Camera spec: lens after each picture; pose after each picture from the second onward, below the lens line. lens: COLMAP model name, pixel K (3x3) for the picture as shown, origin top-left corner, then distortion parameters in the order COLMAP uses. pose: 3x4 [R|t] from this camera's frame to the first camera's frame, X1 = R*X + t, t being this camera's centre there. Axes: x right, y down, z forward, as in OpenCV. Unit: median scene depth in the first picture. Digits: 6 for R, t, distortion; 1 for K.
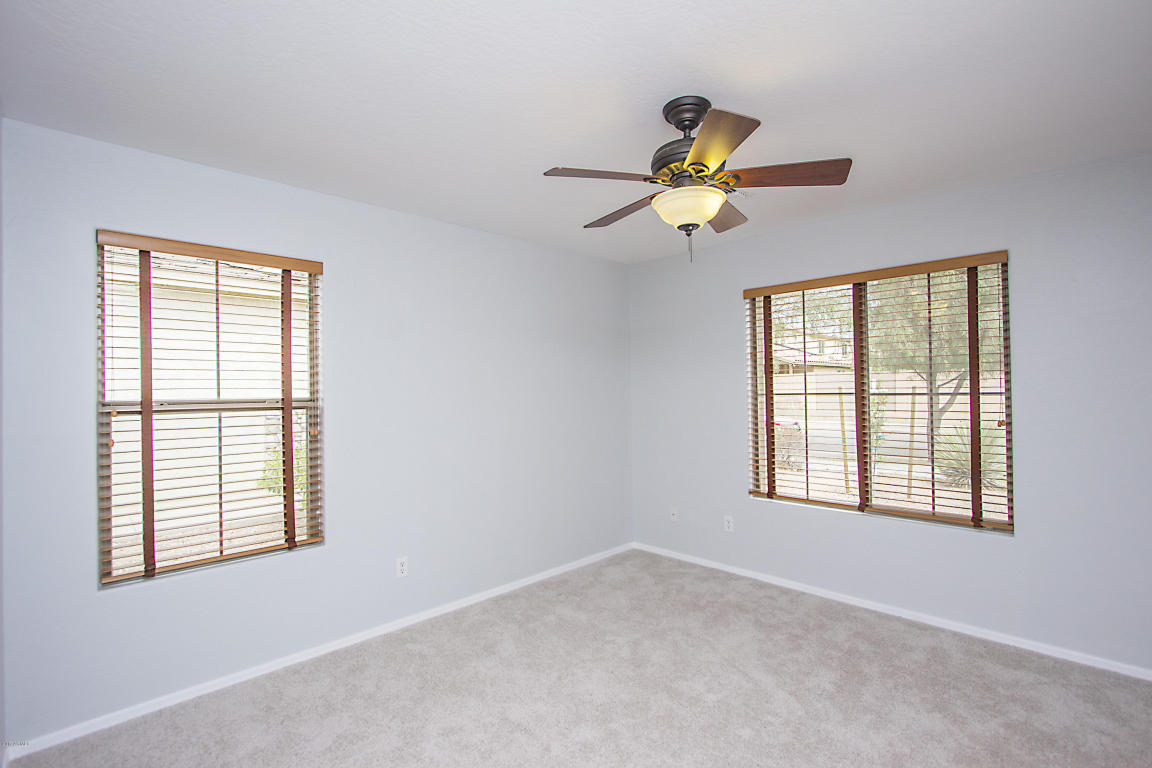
lens RADIAL K [[537.7, 0, 588.0], [0, 537.7, 383.5], [0, 0, 1]] dist [0.001125, 0.001731]
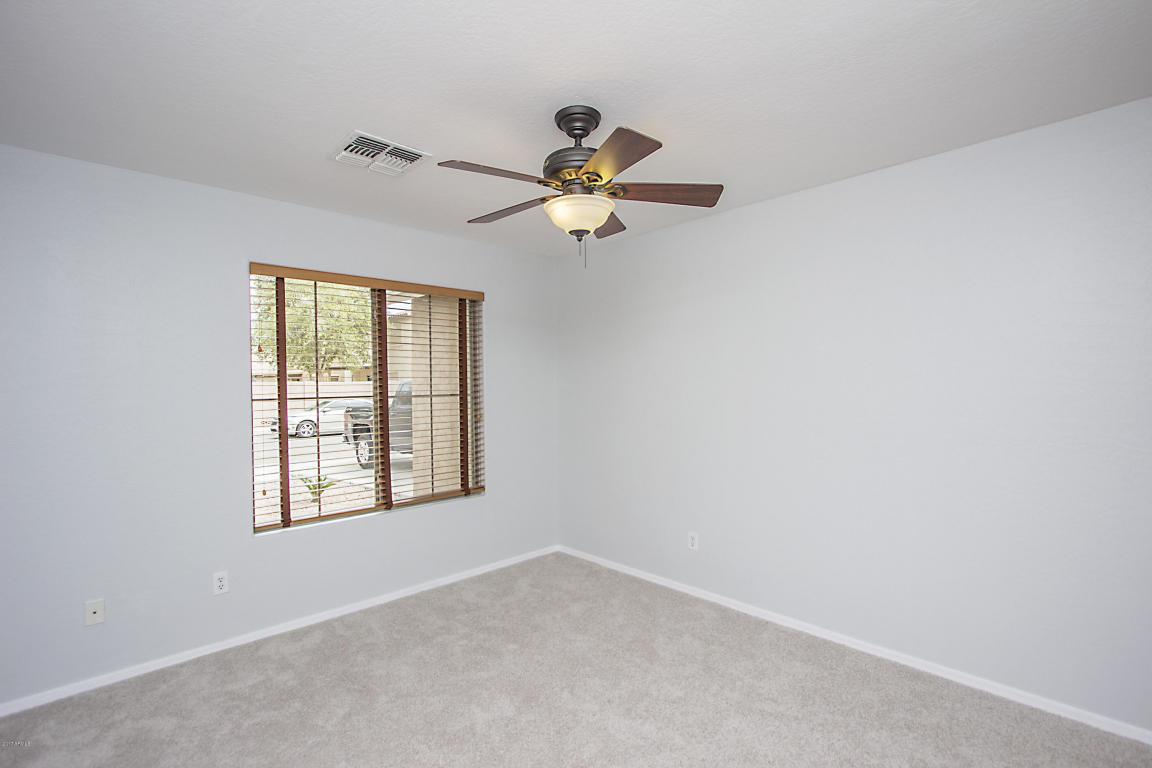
lens RADIAL K [[529.0, 0, 583.0], [0, 529.0, 384.5], [0, 0, 1]] dist [-0.014483, 0.002665]
pose [[0.018439, 0.014761, 0.999721, -0.586111], [0.004160, 0.999881, -0.014840, 0.014824], [-0.999821, 0.004432, 0.018376, 0.698901]]
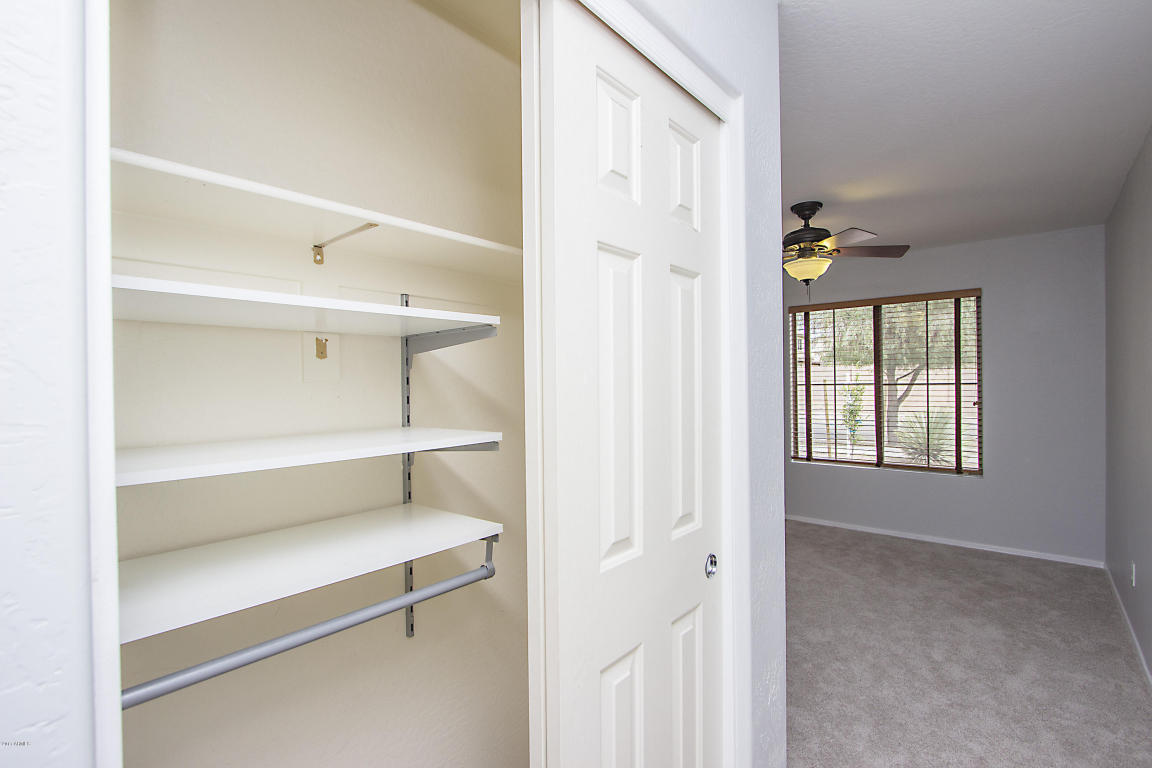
lens RADIAL K [[529.0, 0, 583.0], [0, 529.0, 384.5], [0, 0, 1]] dist [-0.014483, 0.002665]
pose [[0.997837, -0.003550, 0.065646, -0.415905], [0.002517, 0.999872, 0.015819, -0.004044], [-0.065694, -0.015619, 0.997718, -0.383748]]
